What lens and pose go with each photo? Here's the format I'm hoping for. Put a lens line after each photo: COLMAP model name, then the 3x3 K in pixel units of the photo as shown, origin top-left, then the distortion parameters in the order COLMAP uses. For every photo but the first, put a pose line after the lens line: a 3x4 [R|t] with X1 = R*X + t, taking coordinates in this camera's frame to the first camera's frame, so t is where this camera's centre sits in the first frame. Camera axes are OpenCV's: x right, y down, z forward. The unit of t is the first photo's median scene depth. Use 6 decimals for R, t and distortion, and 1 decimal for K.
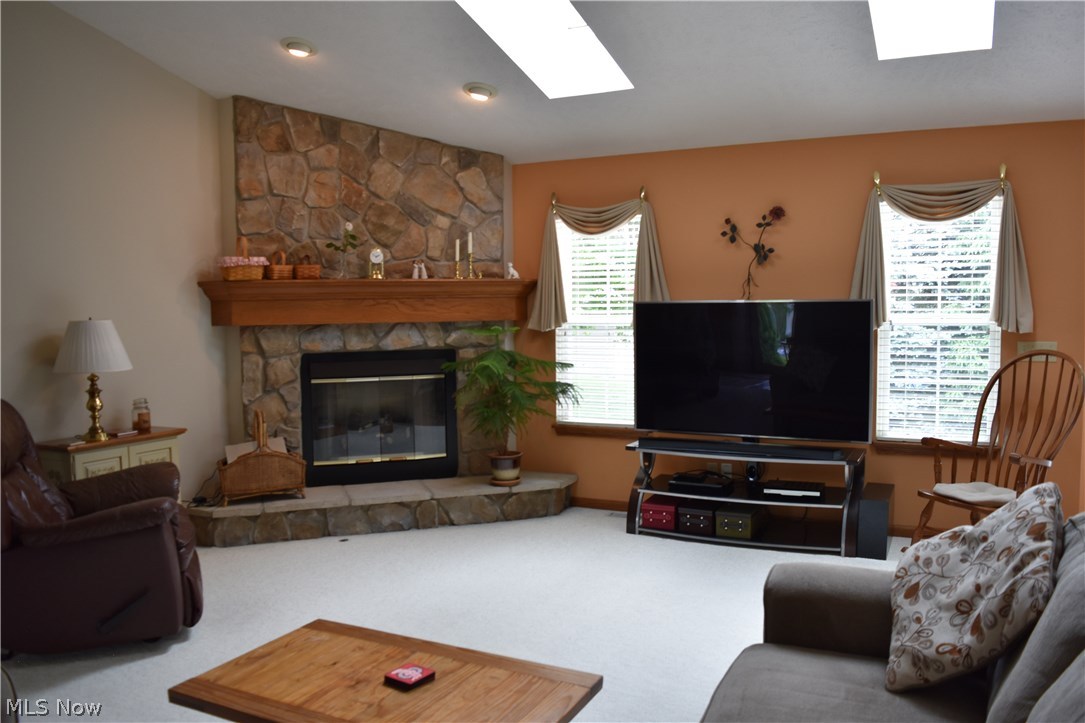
lens RADIAL K [[852.1, 0, 547.8], [0, 852.1, 364.6], [0, 0, 1]] dist [-0.094742, 0.022836]
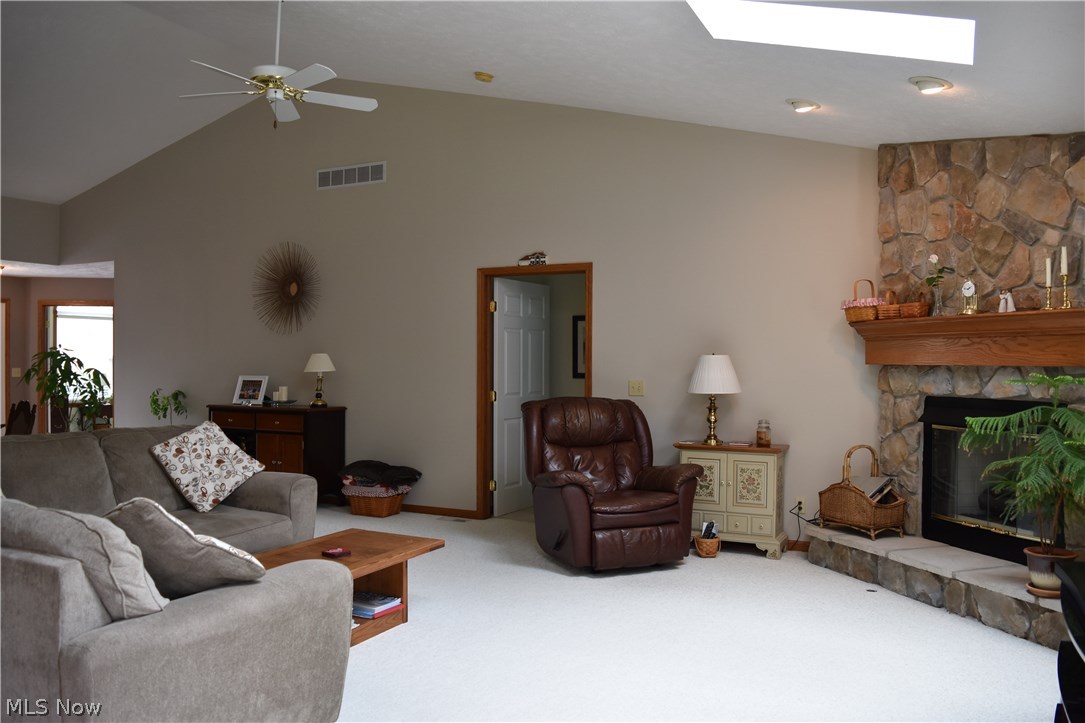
lens RADIAL K [[852.1, 0, 550.9], [0, 852.1, 365.9], [0, 0, 1]] dist [-0.094742, 0.022836]
pose [[-0.003692, 0.020725, -0.999778, 0.660950], [-0.071547, 0.997217, 0.020936, -0.036789], [0.997430, 0.071609, -0.002199, 0.589417]]
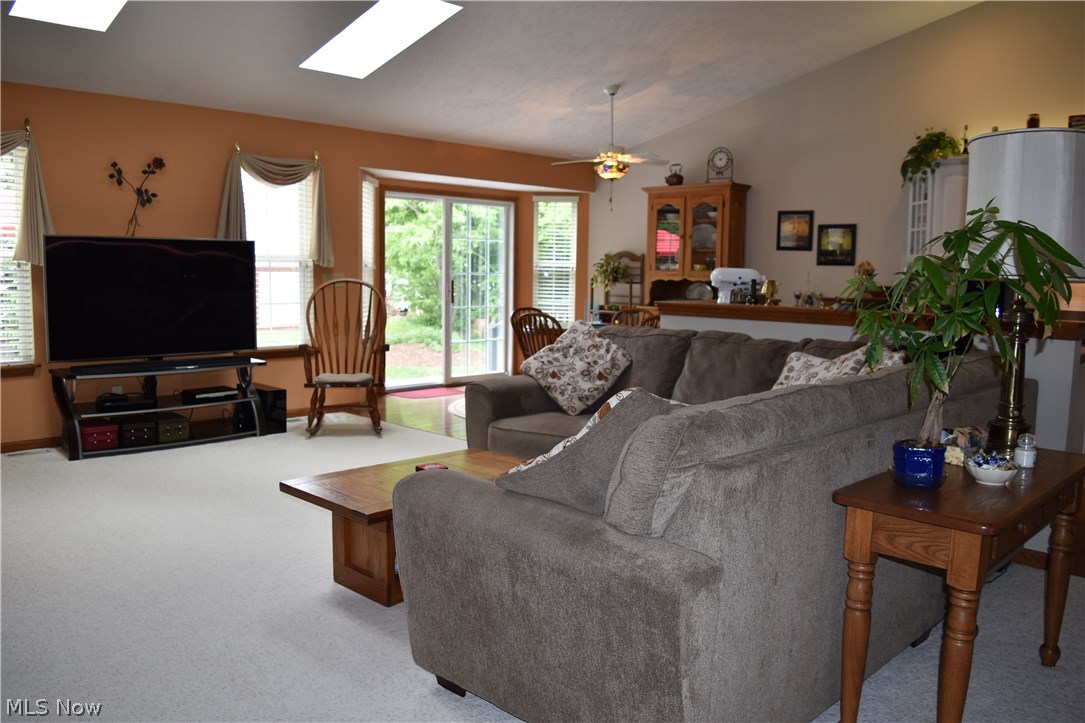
lens RADIAL K [[852.1, 0, 548.3], [0, 852.1, 363.4], [0, 0, 1]] dist [-0.094742, 0.022836]
pose [[0.313725, -0.085237, 0.945680, -0.637018], [0.044641, 0.996185, 0.074979, 0.031378], [-0.948464, 0.018693, 0.316334, 0.129629]]
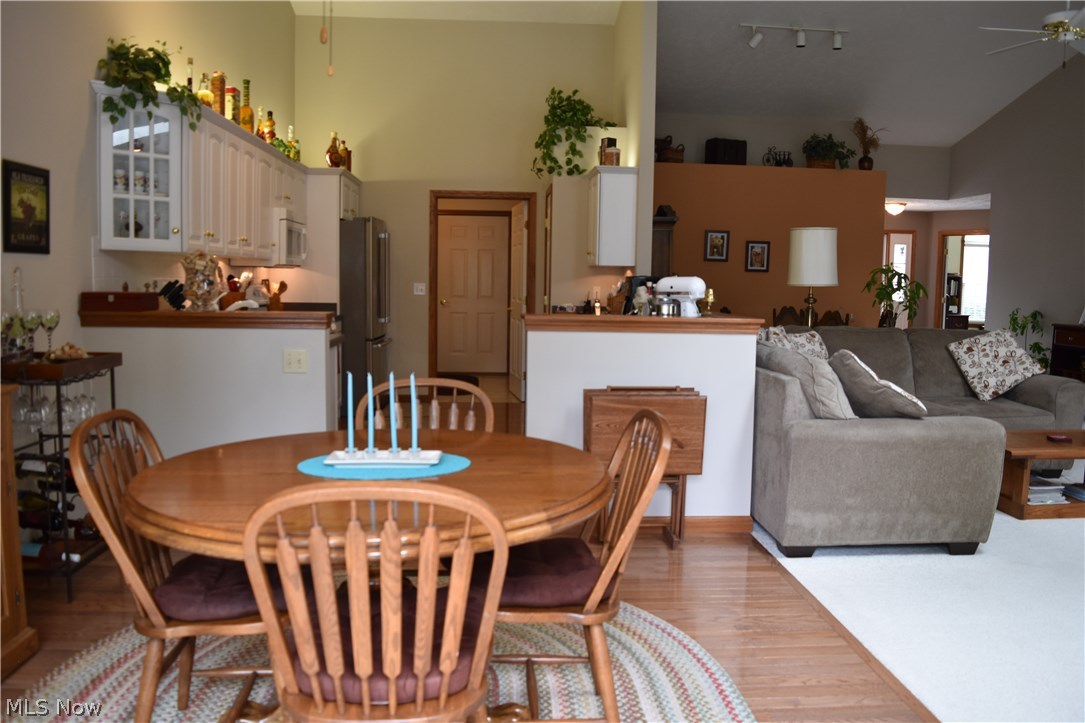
lens RADIAL K [[852.1, 0, 551.1], [0, 852.1, 362.1], [0, 0, 1]] dist [-0.094742, 0.022836]
pose [[-0.867285, 0.047195, -0.495569, 0.791384], [-0.038743, 0.986078, 0.161710, -0.038295], [0.496302, 0.159449, -0.853382, 0.858775]]
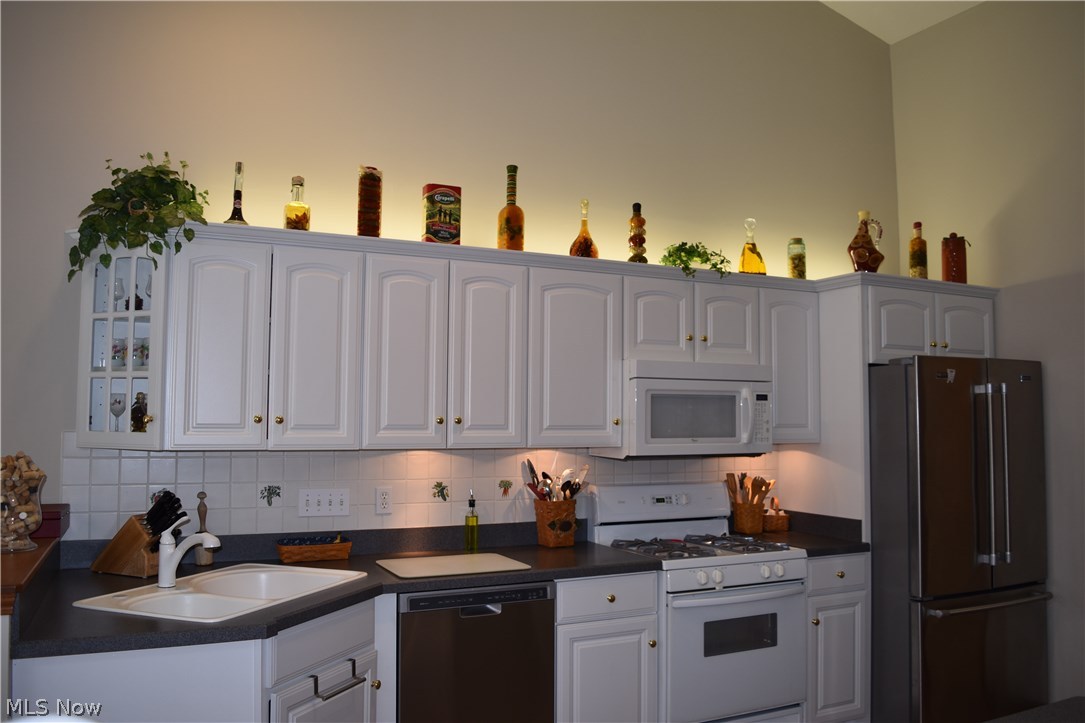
lens RADIAL K [[852.1, 0, 547.7], [0, 852.1, 362.8], [0, 0, 1]] dist [-0.094742, 0.022836]
pose [[-0.782859, 0.054569, 0.619802, 0.172327], [0.049793, 0.998446, -0.025014, -0.029507], [-0.620204, 0.011279, -0.784360, 0.249684]]
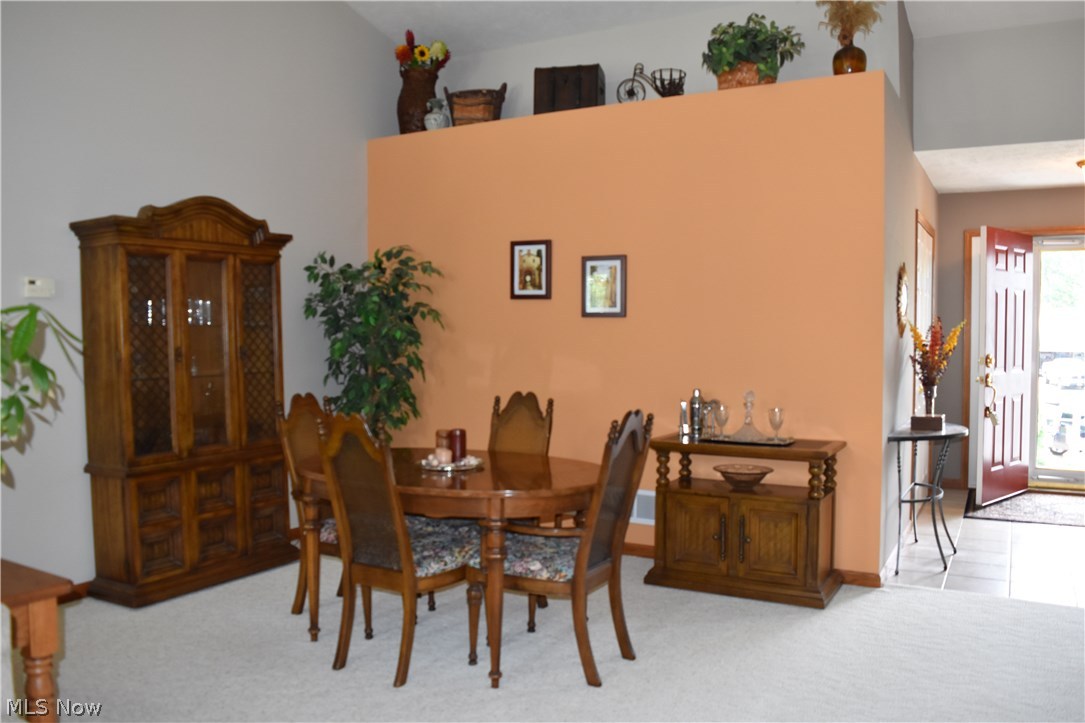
lens RADIAL K [[852.1, 0, 546.9], [0, 852.1, 364.6], [0, 0, 1]] dist [-0.094742, 0.022836]
pose [[-0.997676, 0.009133, 0.067527, -0.503086], [0.016443, 0.993959, 0.108509, -0.002089], [-0.066128, 0.109368, -0.991799, 0.405061]]
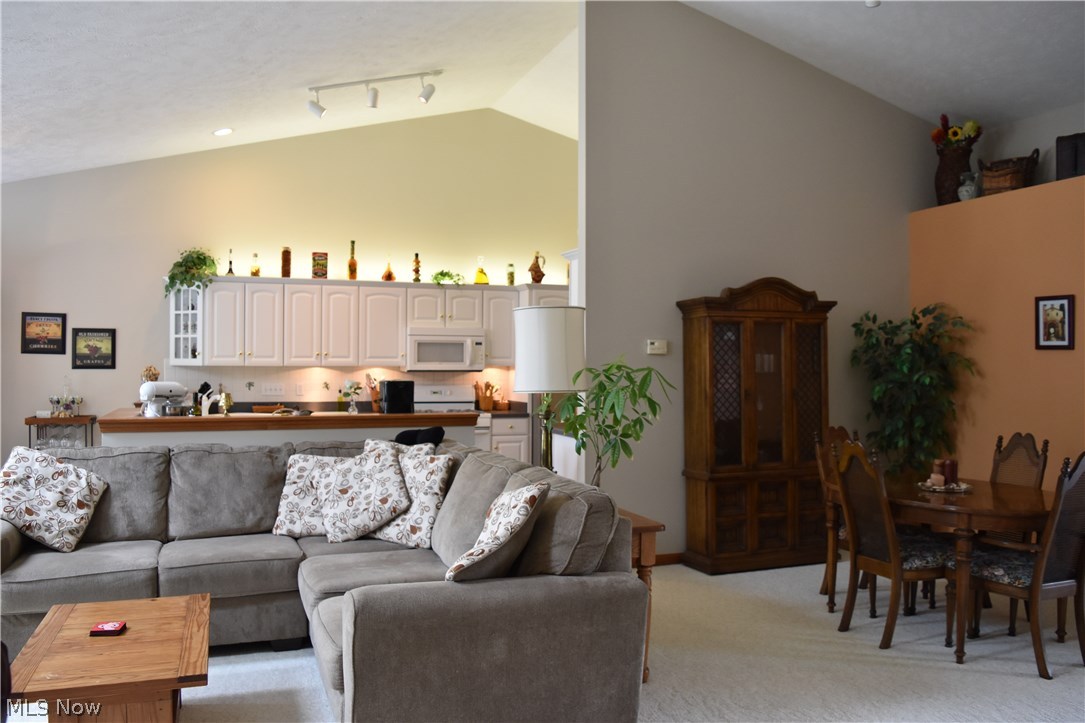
lens RADIAL K [[852.1, 0, 553.0], [0, 852.1, 359.8], [0, 0, 1]] dist [-0.094742, 0.022836]
pose [[-0.734201, 0.015392, 0.678757, -0.654195], [0.052745, 0.998015, 0.034422, -0.025914], [-0.676880, 0.061074, -0.733555, 0.603595]]
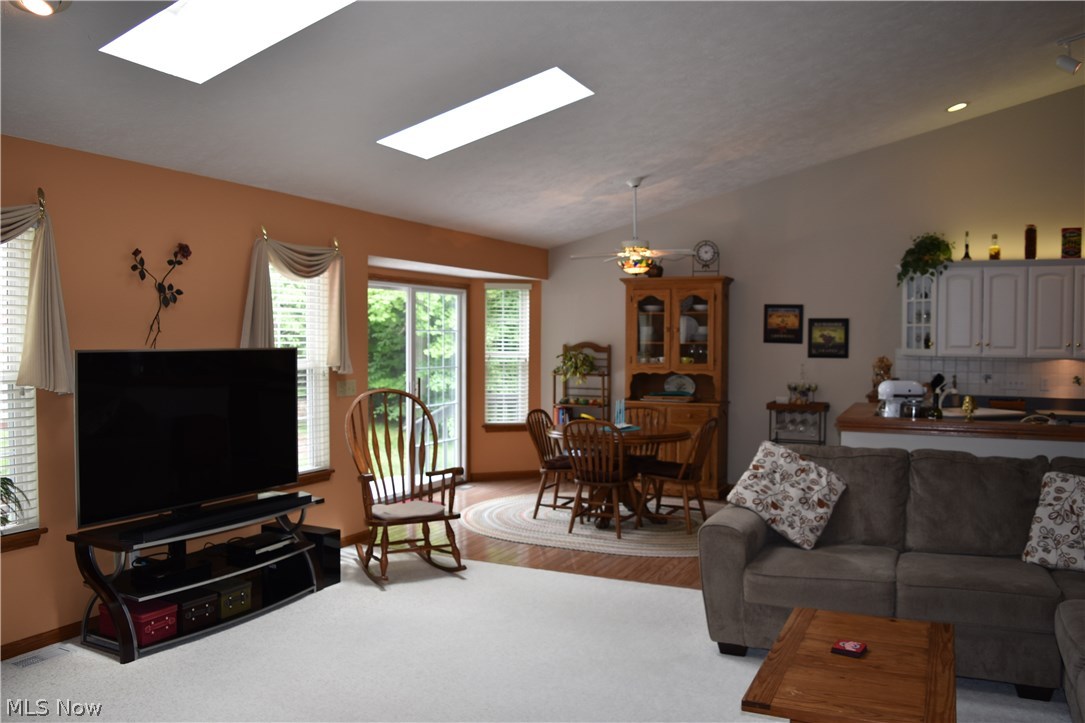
lens RADIAL K [[852.1, 0, 548.3], [0, 852.1, 361.3], [0, 0, 1]] dist [-0.094742, 0.022836]
pose [[-0.009675, -0.016029, 0.999825, -0.599453], [0.061826, 0.997949, 0.016597, -0.050886], [-0.998040, 0.061975, -0.008664, 0.601400]]
